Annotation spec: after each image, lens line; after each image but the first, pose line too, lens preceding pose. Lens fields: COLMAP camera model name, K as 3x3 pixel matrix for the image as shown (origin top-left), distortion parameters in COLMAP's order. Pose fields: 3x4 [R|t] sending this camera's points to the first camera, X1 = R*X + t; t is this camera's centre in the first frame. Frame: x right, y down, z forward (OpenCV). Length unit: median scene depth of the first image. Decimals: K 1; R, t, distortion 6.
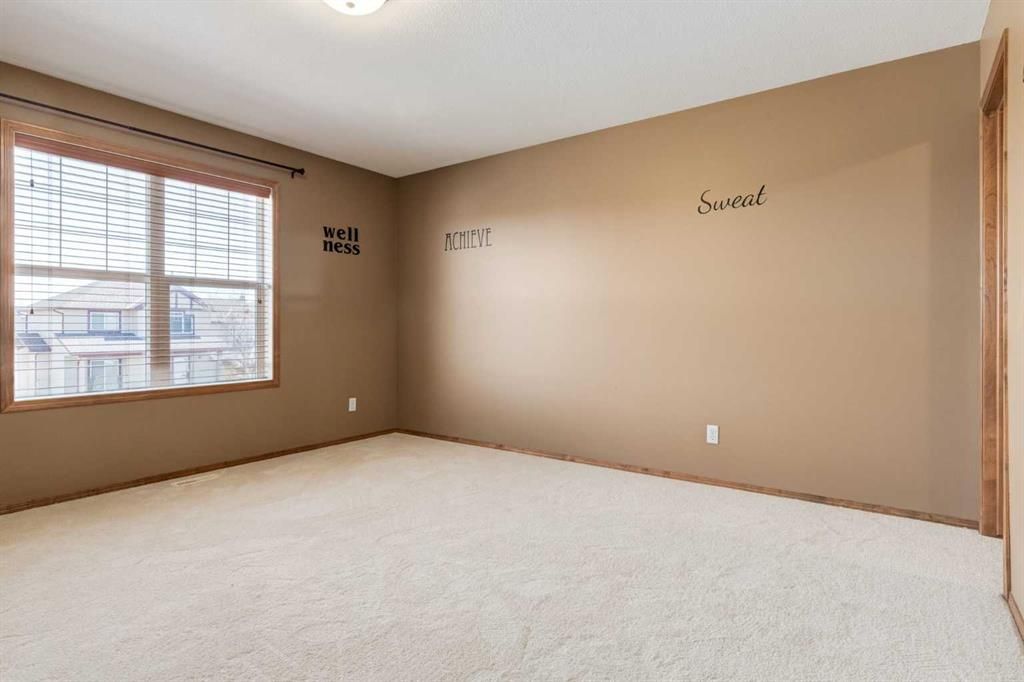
lens RADIAL K [[537.5, 0, 496.7], [0, 537.5, 322.5], [0, 0, 1]] dist [0.005376, 0.001039]
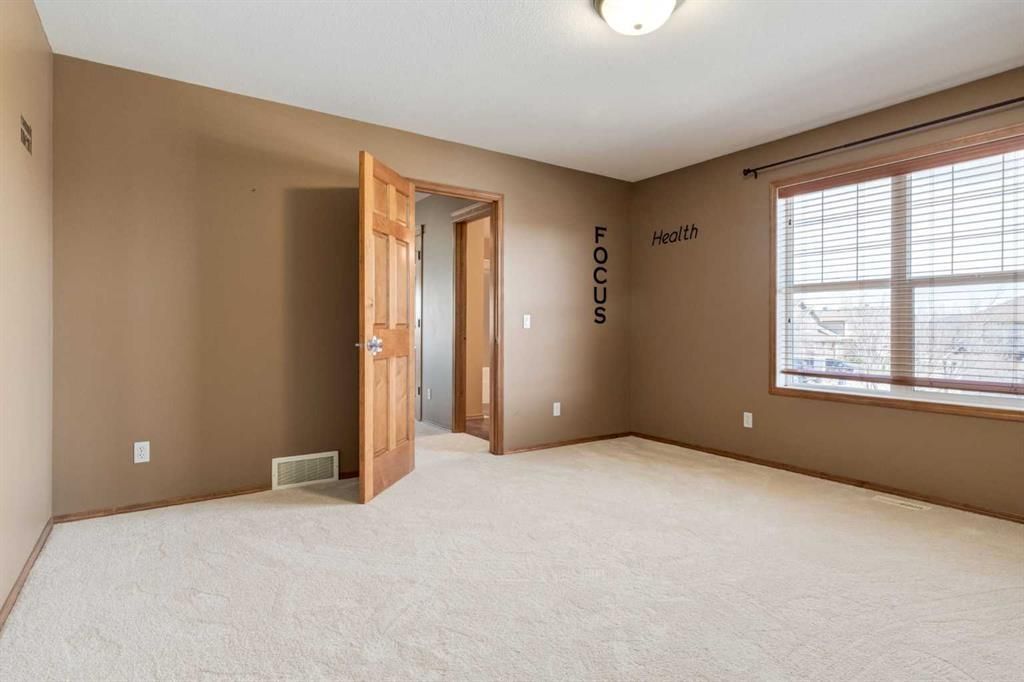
lens RADIAL K [[537.5, 0, 510.9], [0, 537.5, 337.6], [0, 0, 1]] dist [0.005376, 0.001039]
pose [[-0.322596, 0.008679, -0.946497, 0.501027], [-0.000020, 0.999958, 0.009176, 0.007252], [0.946537, 0.002979, -0.322582, 0.664094]]
